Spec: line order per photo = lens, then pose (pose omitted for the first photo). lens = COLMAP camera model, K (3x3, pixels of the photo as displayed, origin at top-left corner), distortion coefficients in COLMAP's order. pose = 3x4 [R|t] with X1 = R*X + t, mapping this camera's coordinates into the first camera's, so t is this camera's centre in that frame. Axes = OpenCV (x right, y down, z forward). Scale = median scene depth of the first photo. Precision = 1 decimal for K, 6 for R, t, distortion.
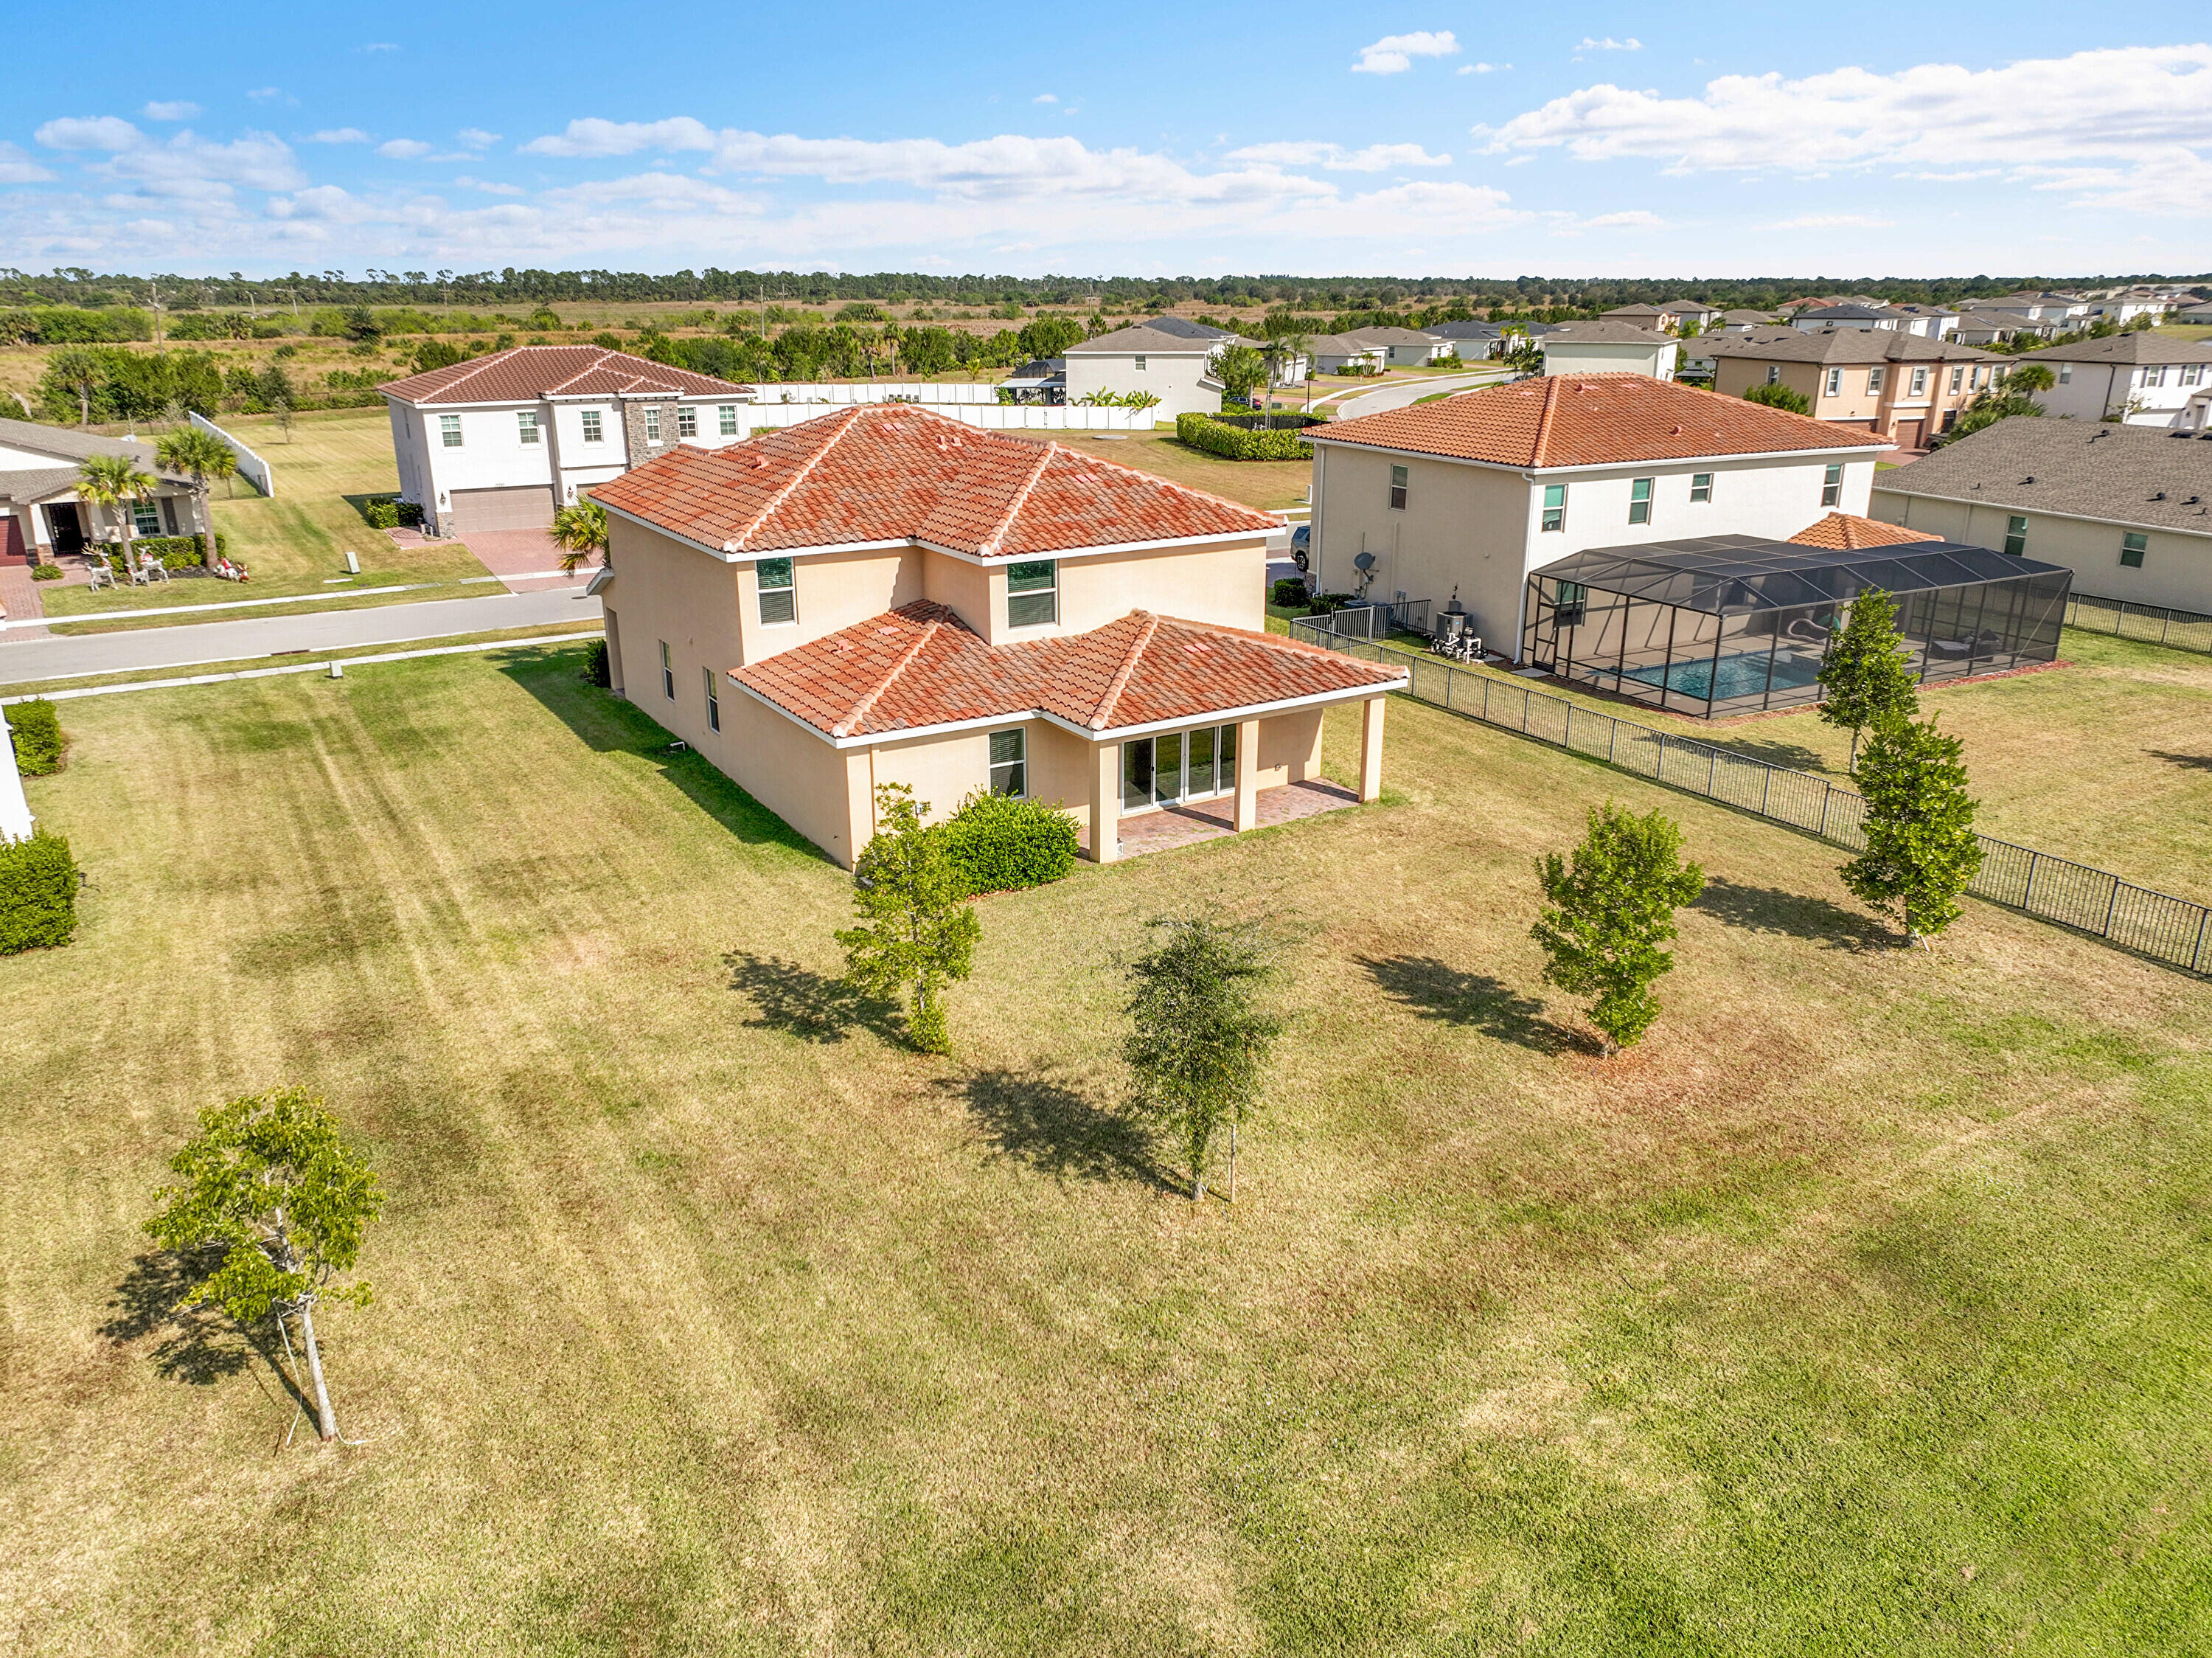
lens RADIAL K [[1552.7, 0, 1105.6], [0, 1552.7, 827.1], [0, 0, 1]] dist [-0.000916, 0.016070]
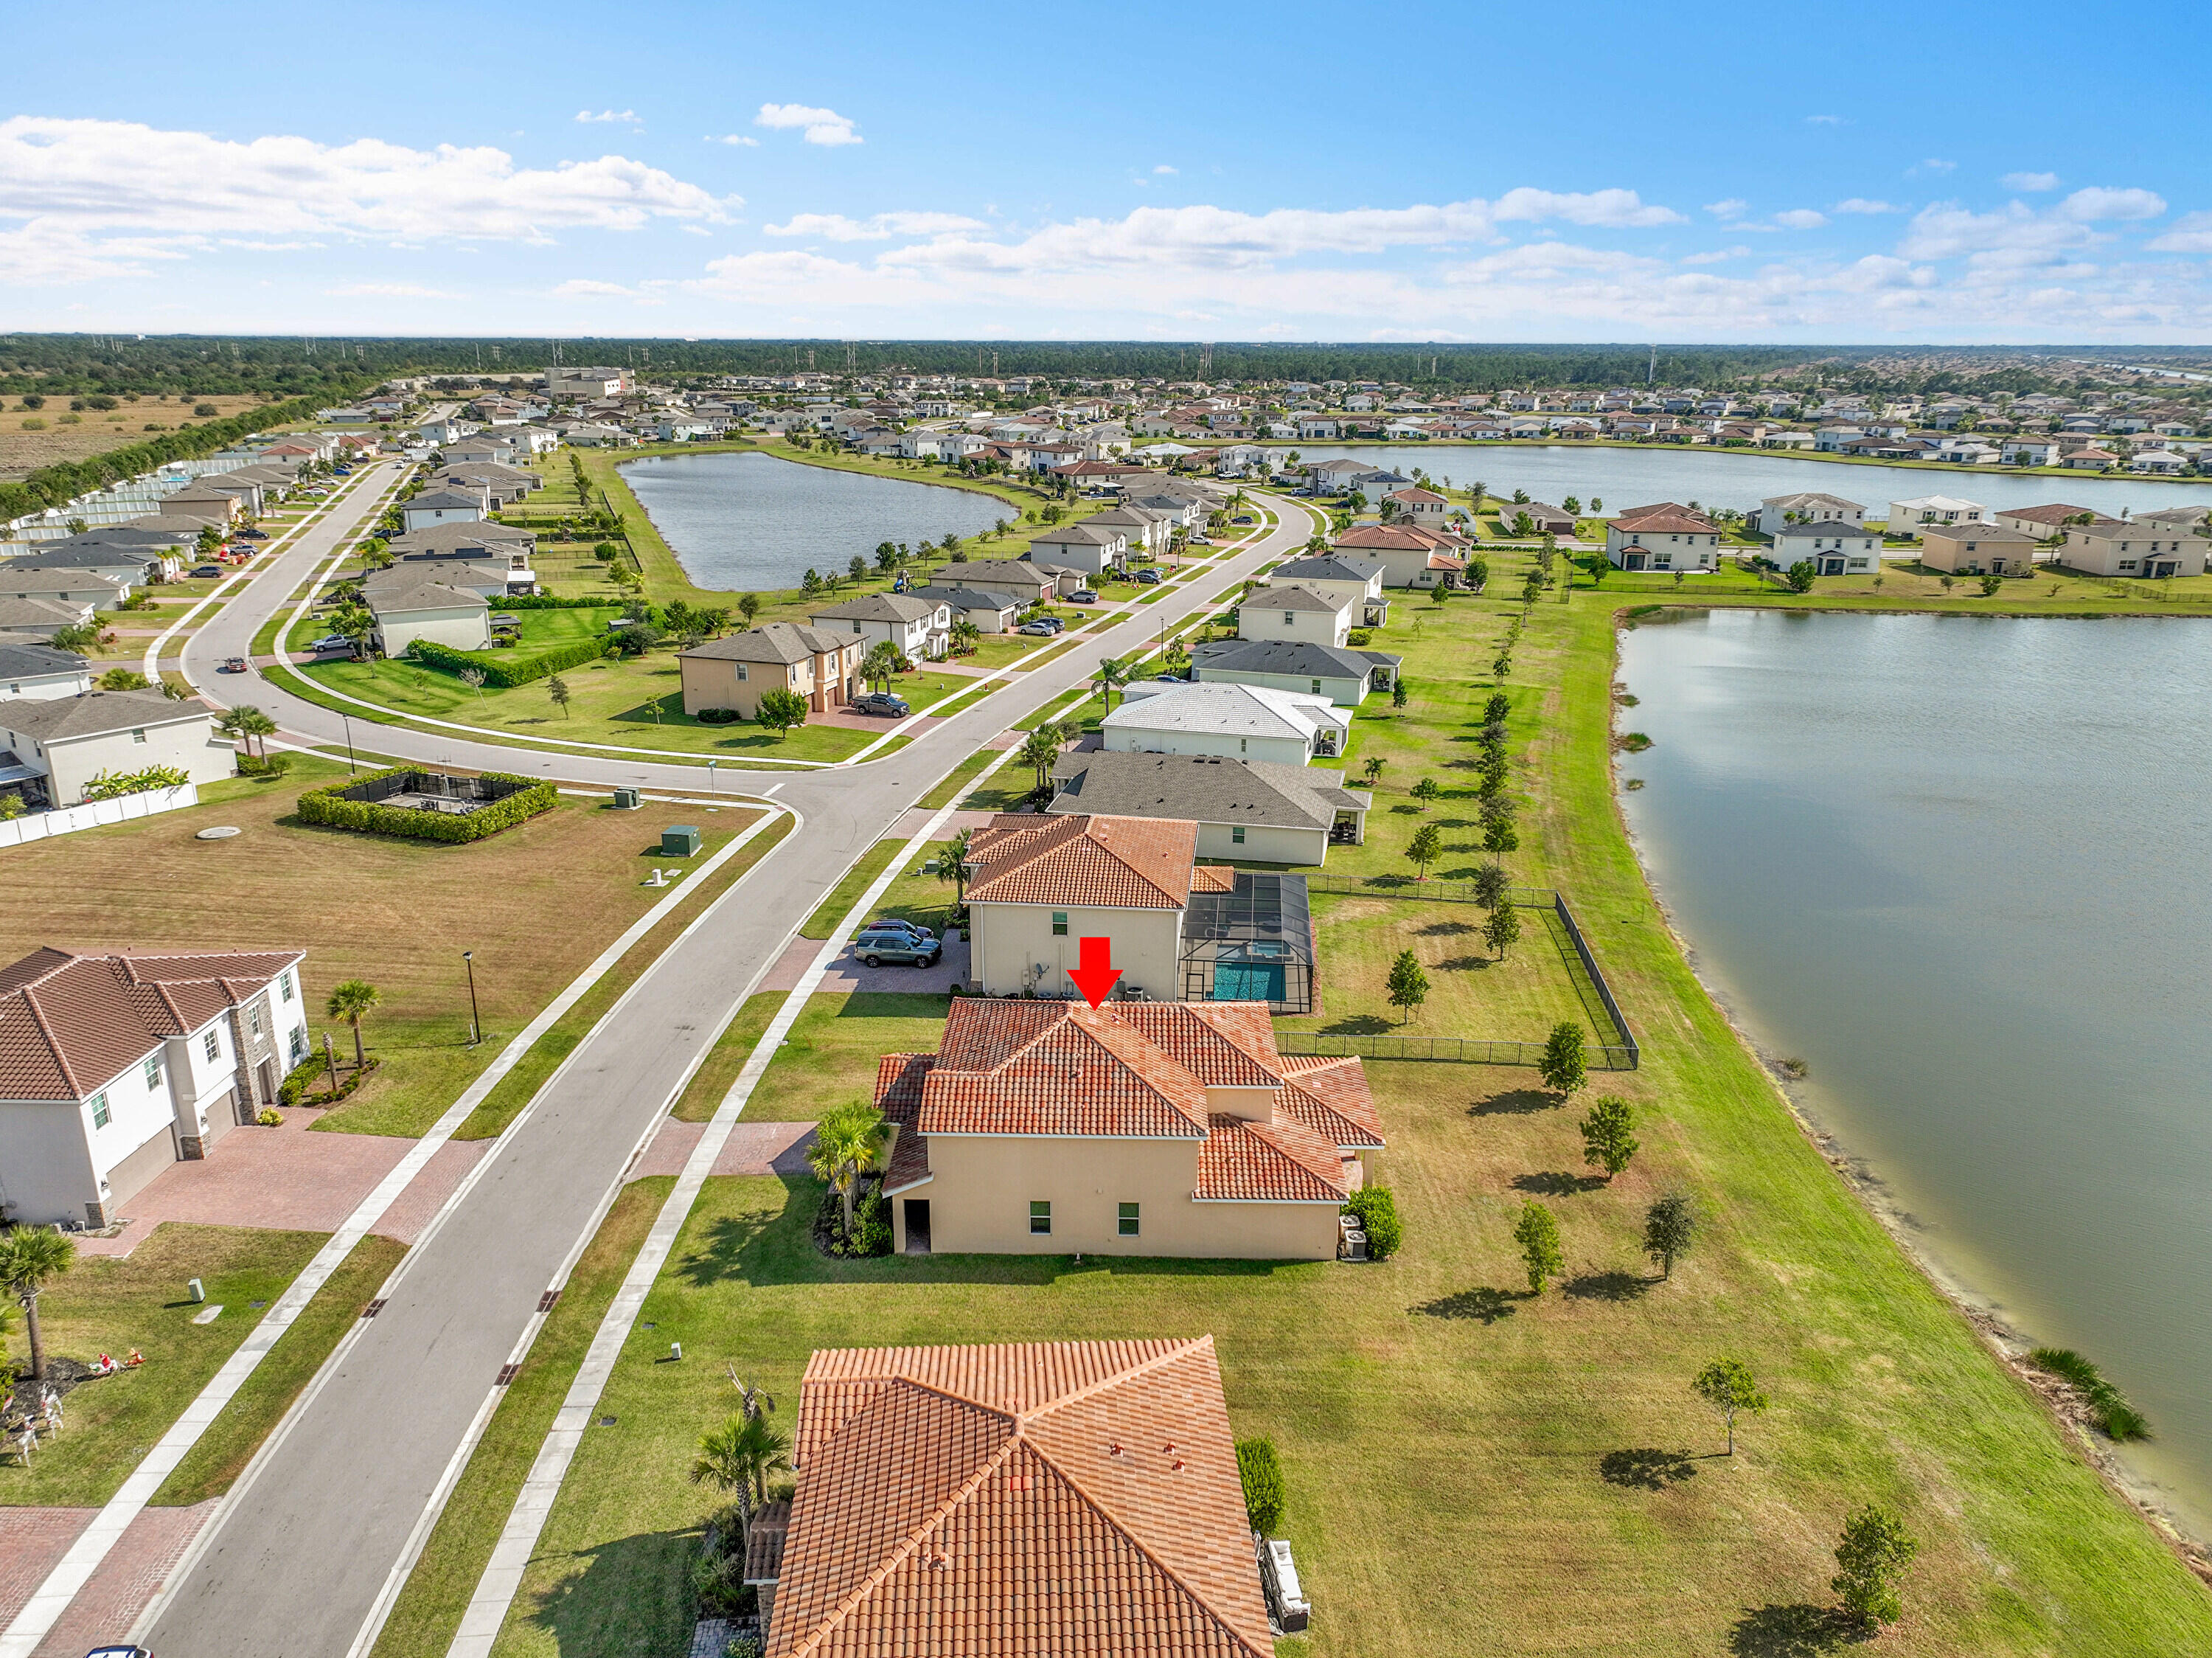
lens RADIAL K [[1552.7, 0, 1104.0], [0, 1552.7, 826.4], [0, 0, 1]] dist [-0.000916, 0.016070]
pose [[0.543613, -0.247997, 0.801862, -1.321091], [0.270246, 0.956194, 0.112517, -0.598525], [-0.794639, 0.155534, 0.586820, -0.026241]]
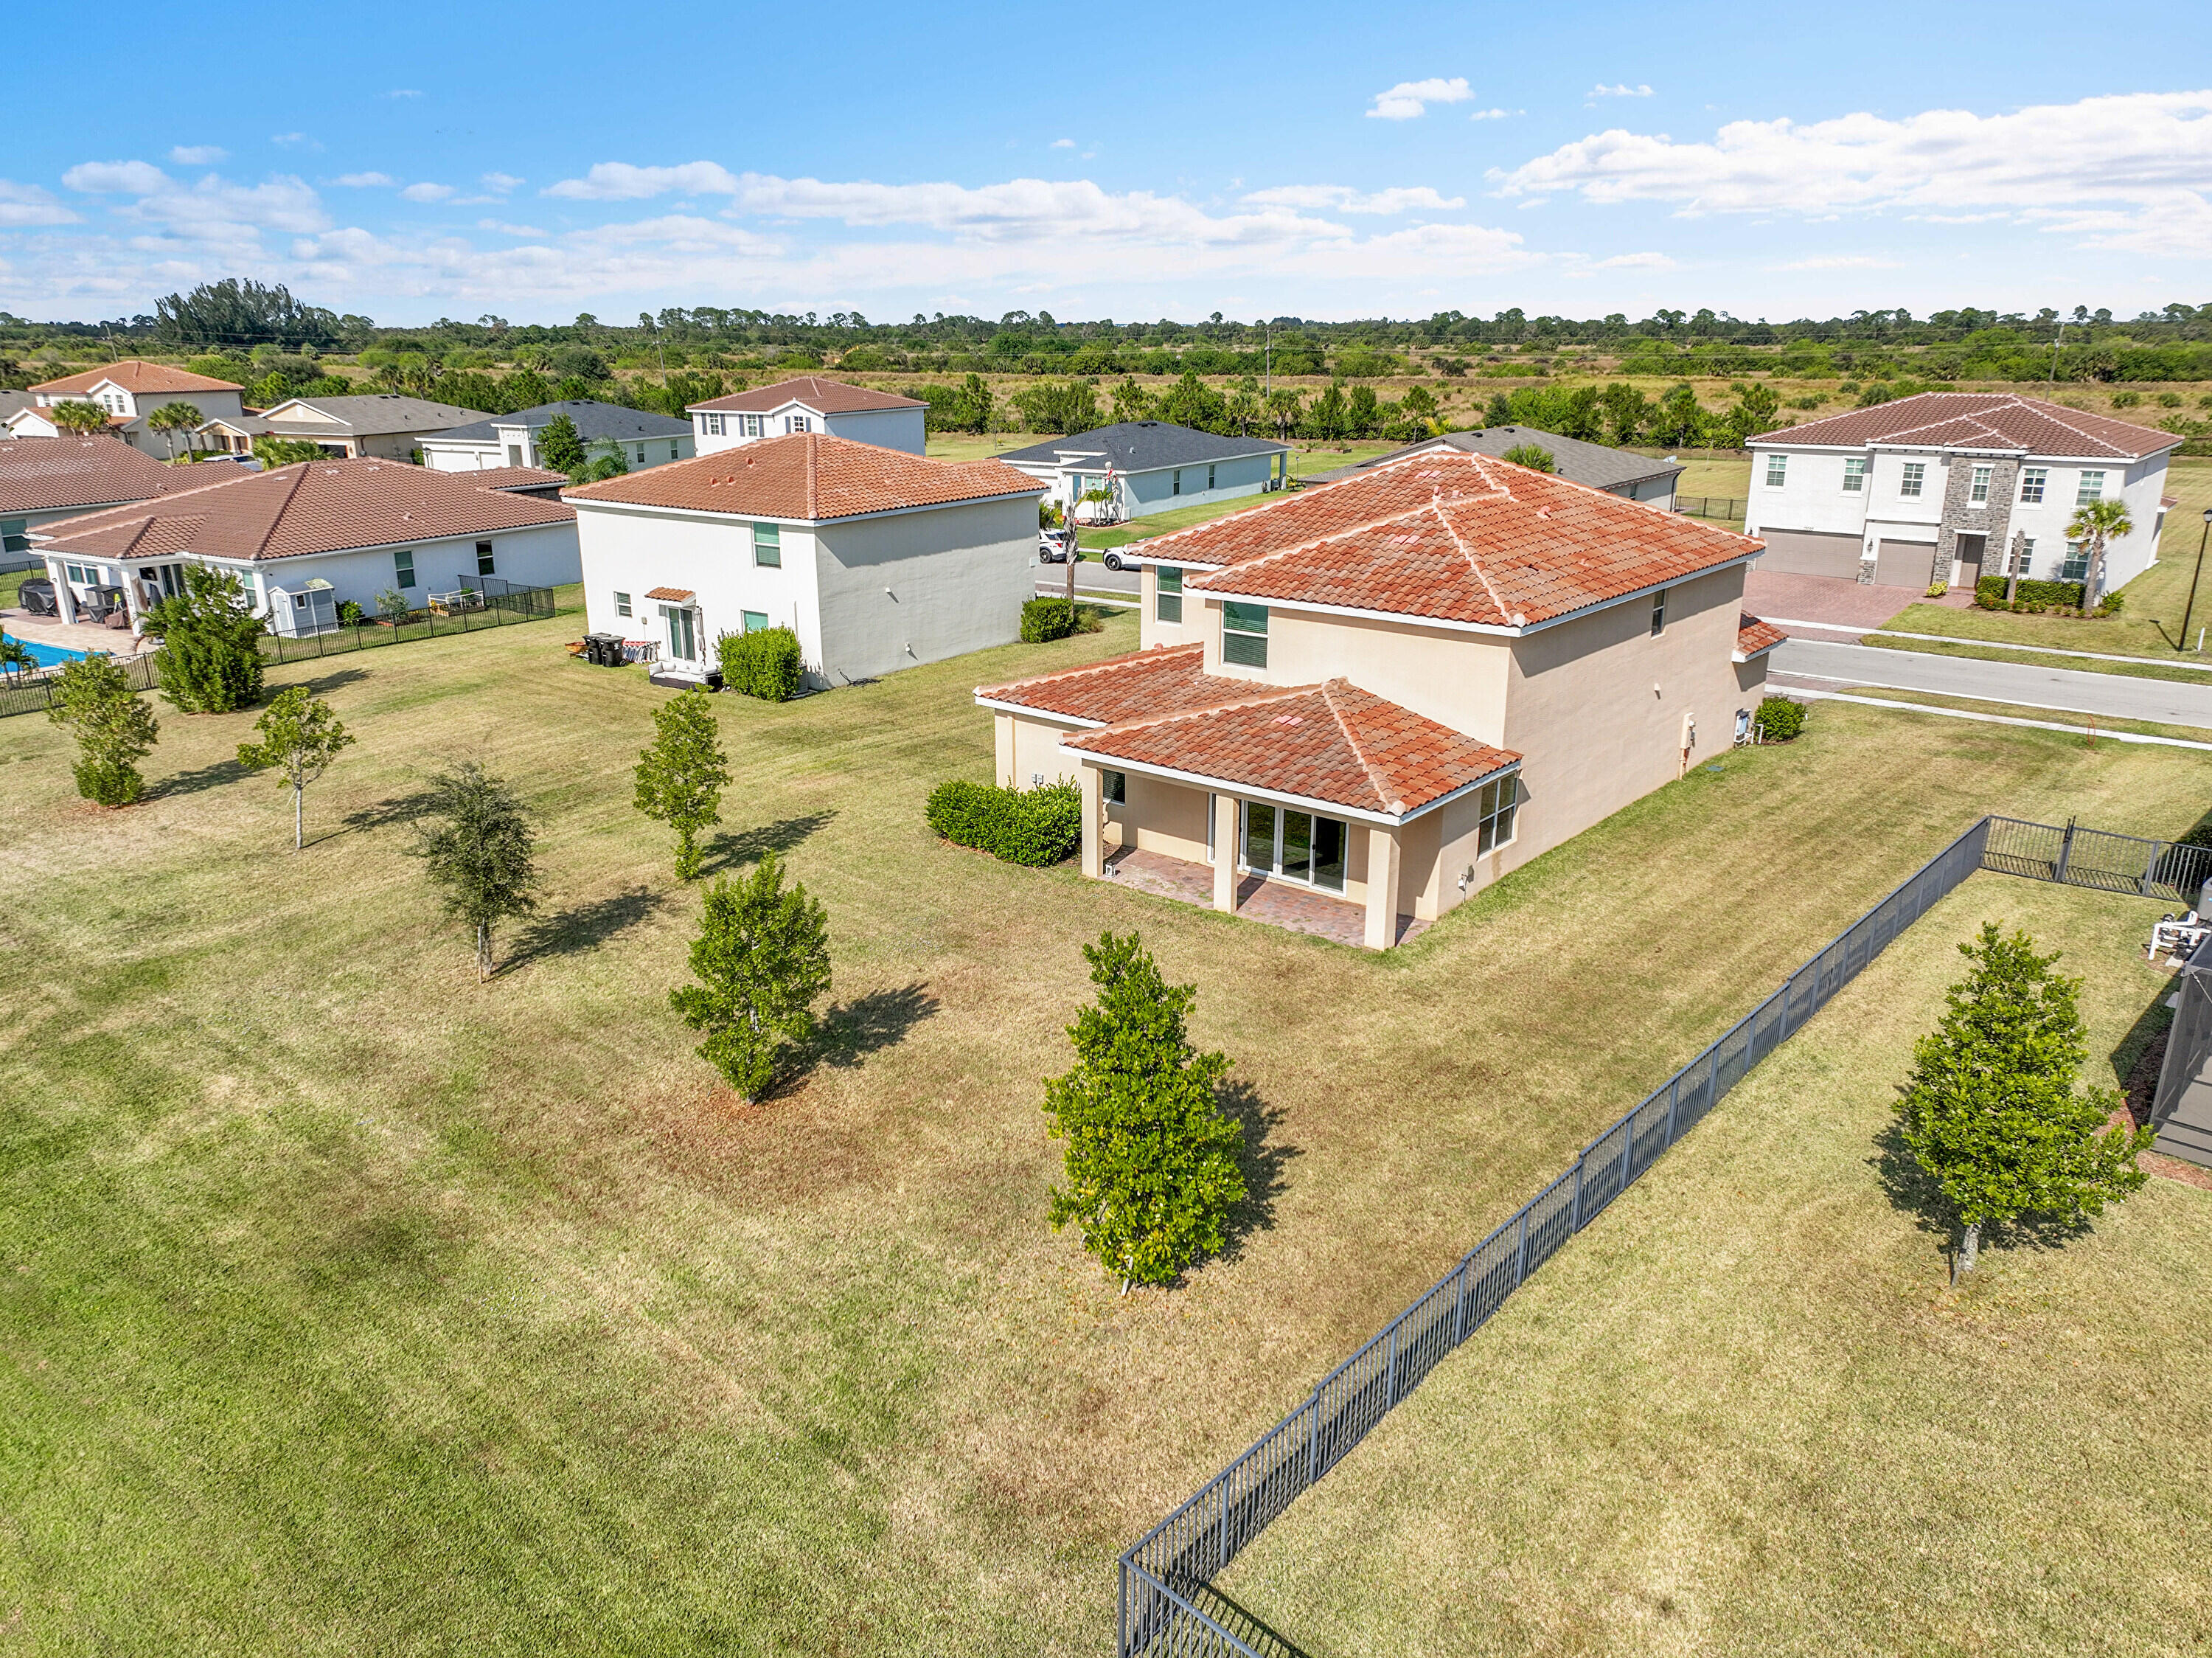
lens RADIAL K [[1552.7, 0, 1104.7], [0, 1552.7, 829.0], [0, 0, 1]] dist [-0.000916, 0.016070]
pose [[0.320178, 0.292285, -0.901141, 0.710077], [-0.310242, 0.931113, 0.191776, -0.159731], [0.895118, 0.218169, 0.388801, 0.439671]]
